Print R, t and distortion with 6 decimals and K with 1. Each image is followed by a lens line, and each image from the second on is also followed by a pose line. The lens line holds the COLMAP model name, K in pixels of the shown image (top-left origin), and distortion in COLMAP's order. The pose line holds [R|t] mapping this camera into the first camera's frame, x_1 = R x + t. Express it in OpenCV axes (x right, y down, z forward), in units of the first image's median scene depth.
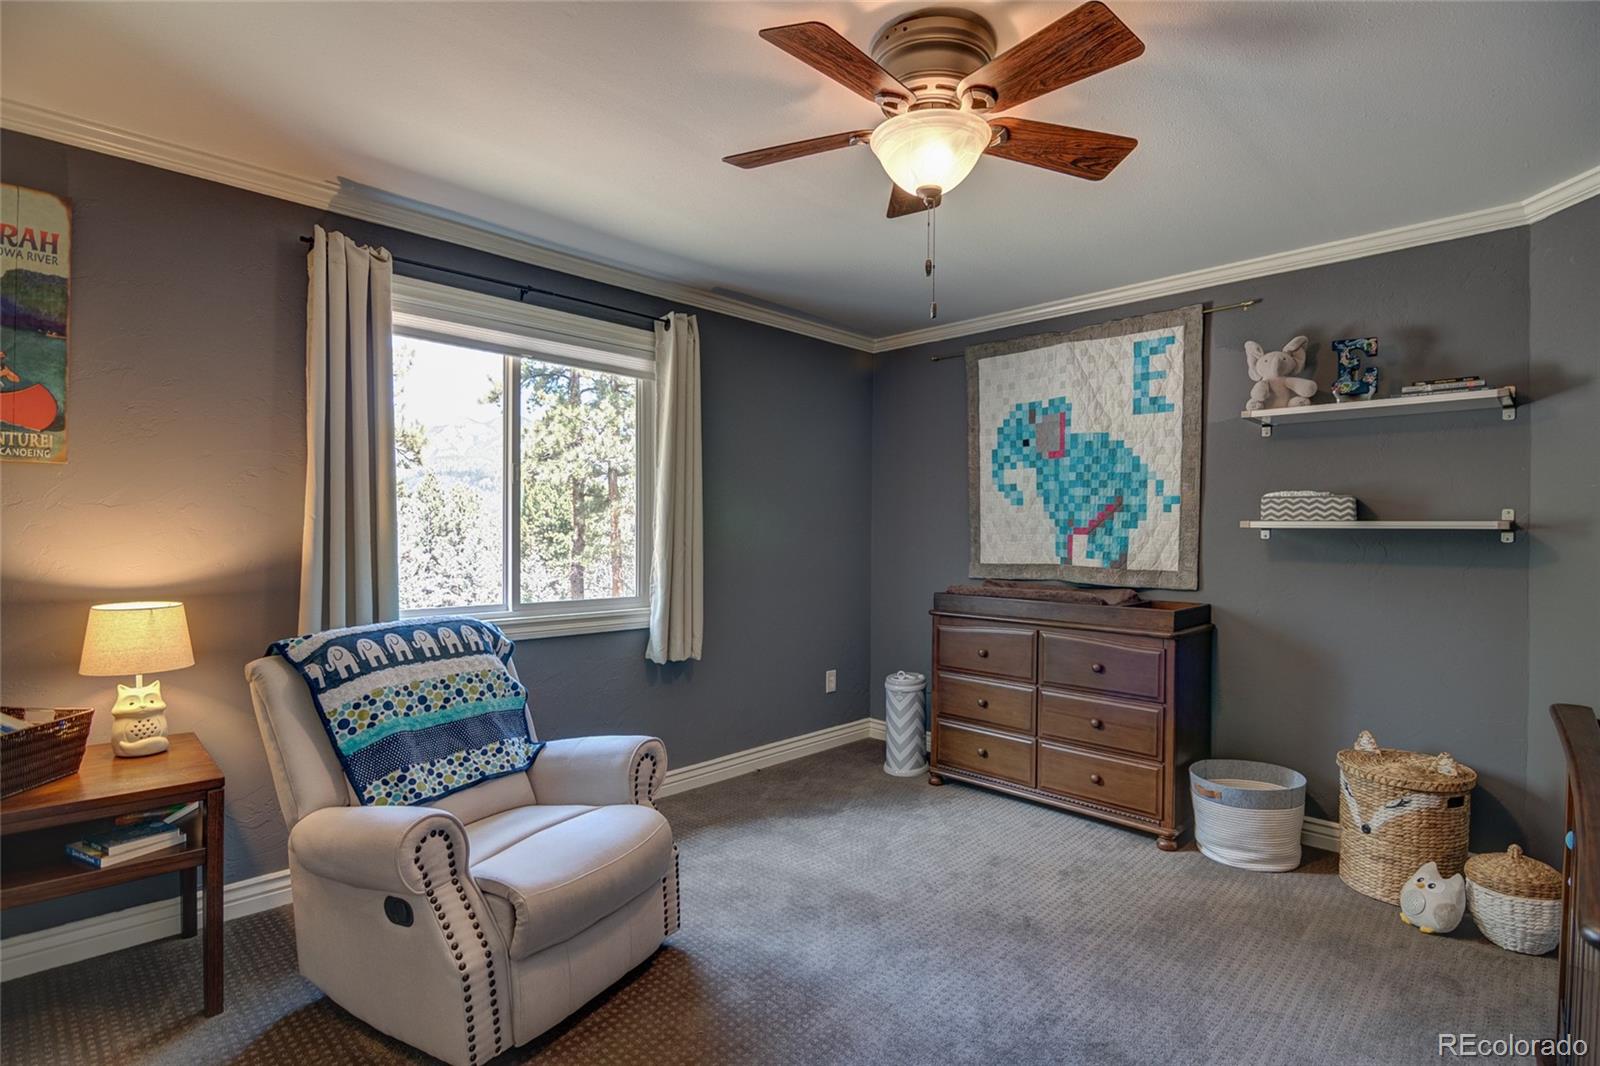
lens RADIAL K [[778.8, 0, 803.6], [0, 778.8, 530.7], [0, 0, 1]] dist [-0.015791, 0.000783]
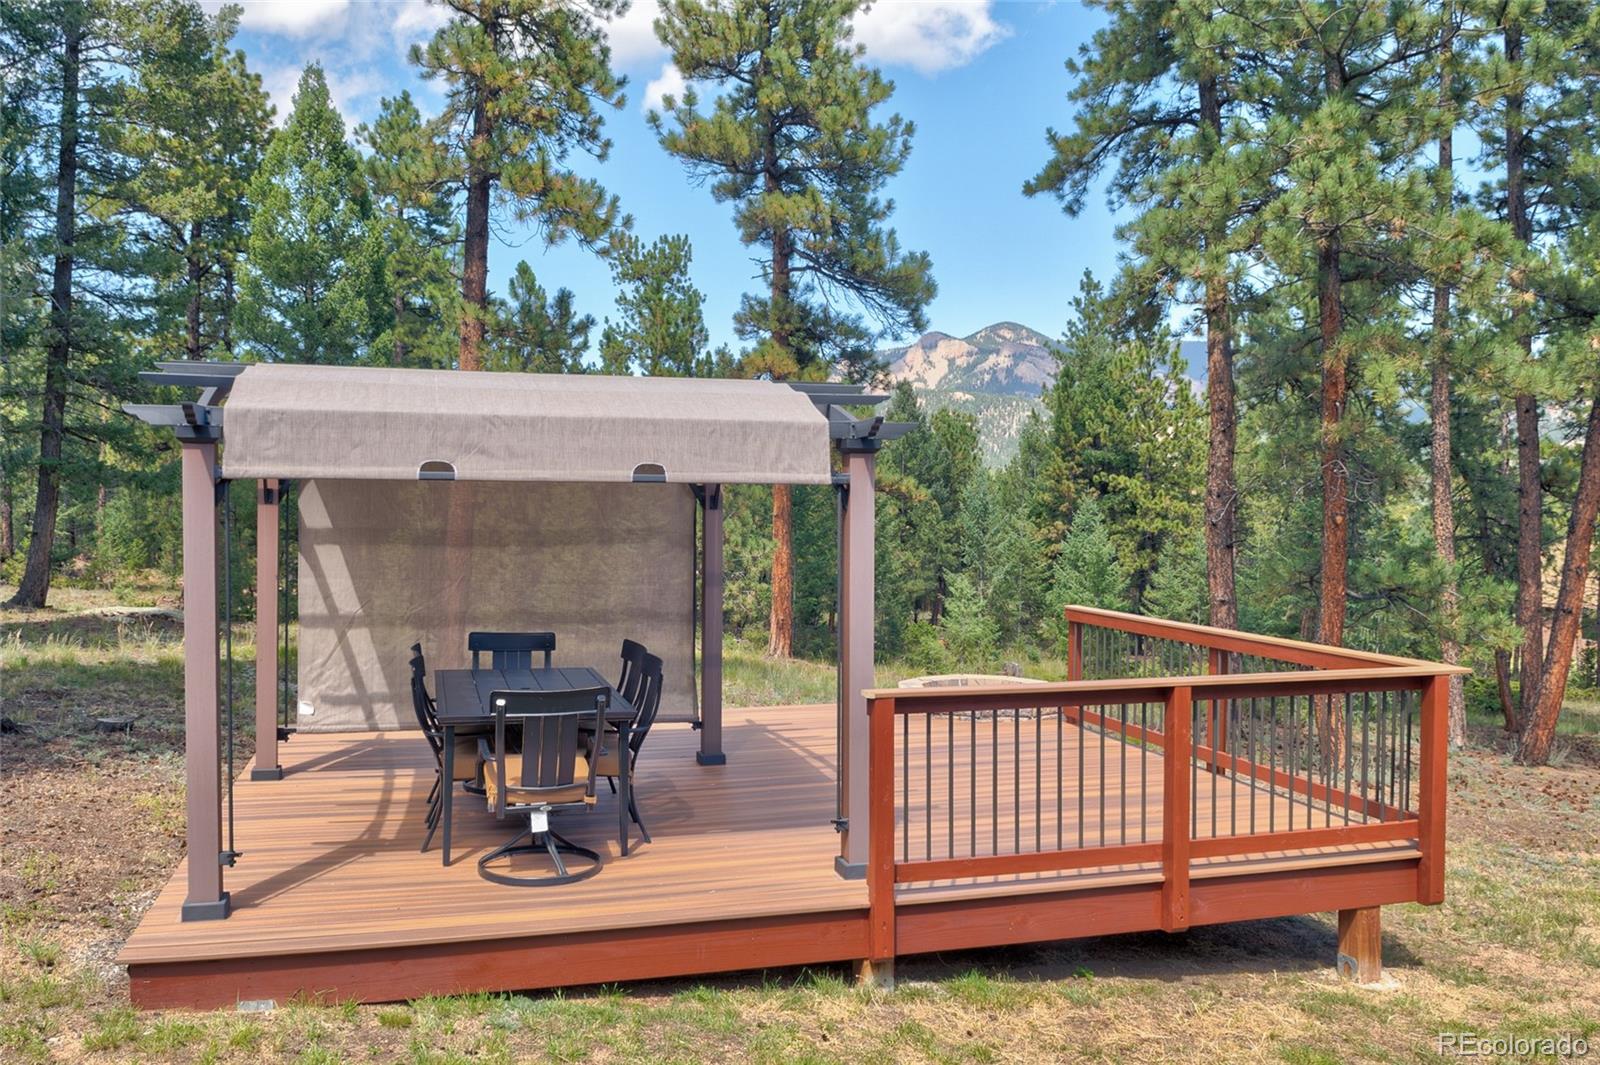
lens RADIAL K [[1162.8, 0, 799.1], [0, 1162.8, 533.7], [0, 0, 1]] dist [-0.003243, -0.001265]
pose [[0.874359, 0.004822, -0.485255, -1.000355], [-0.003611, 0.999988, 0.003430, 0.419802], [0.485265, -0.001247, 0.874366, 1.336648]]
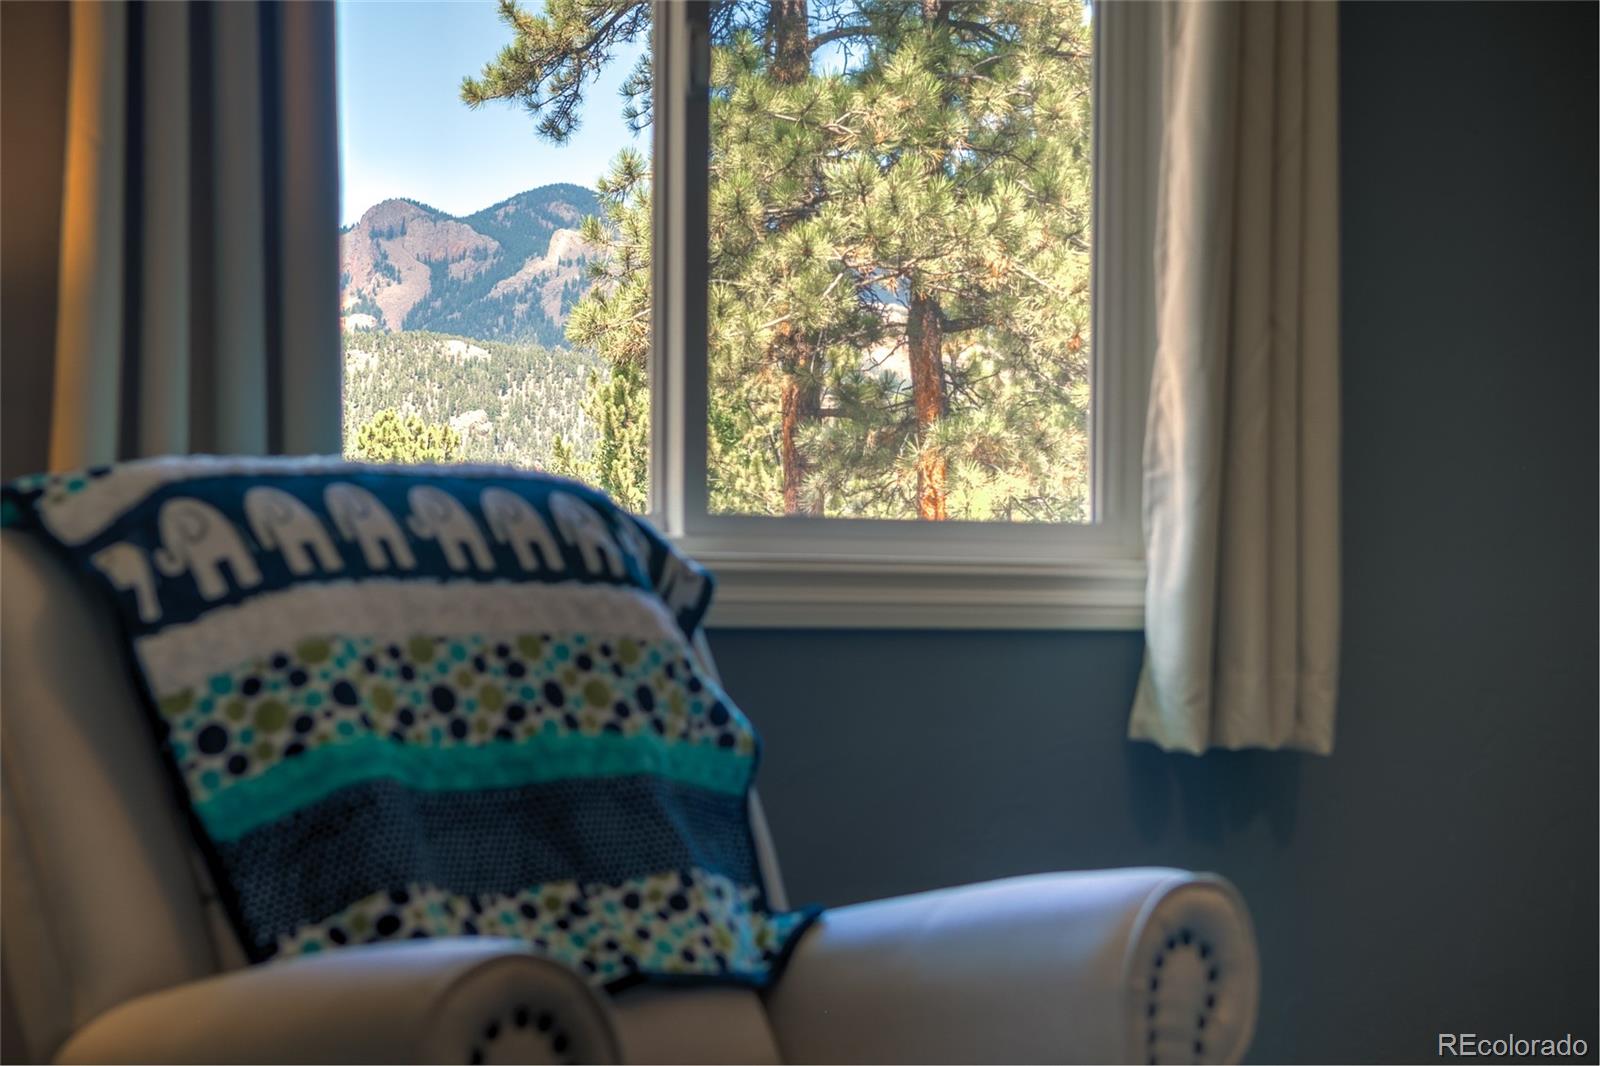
lens RADIAL K [[2909.9, 0, 795.3], [0, 2909.9, 532.3], [0, 0, 1]] dist [0.220700, 0.000000]
pose [[0.962608, -0.005072, -0.270850, -0.051817], [-0.003222, 0.999540, -0.030170, 0.176775], [0.270878, 0.029915, 0.962149, -0.047190]]
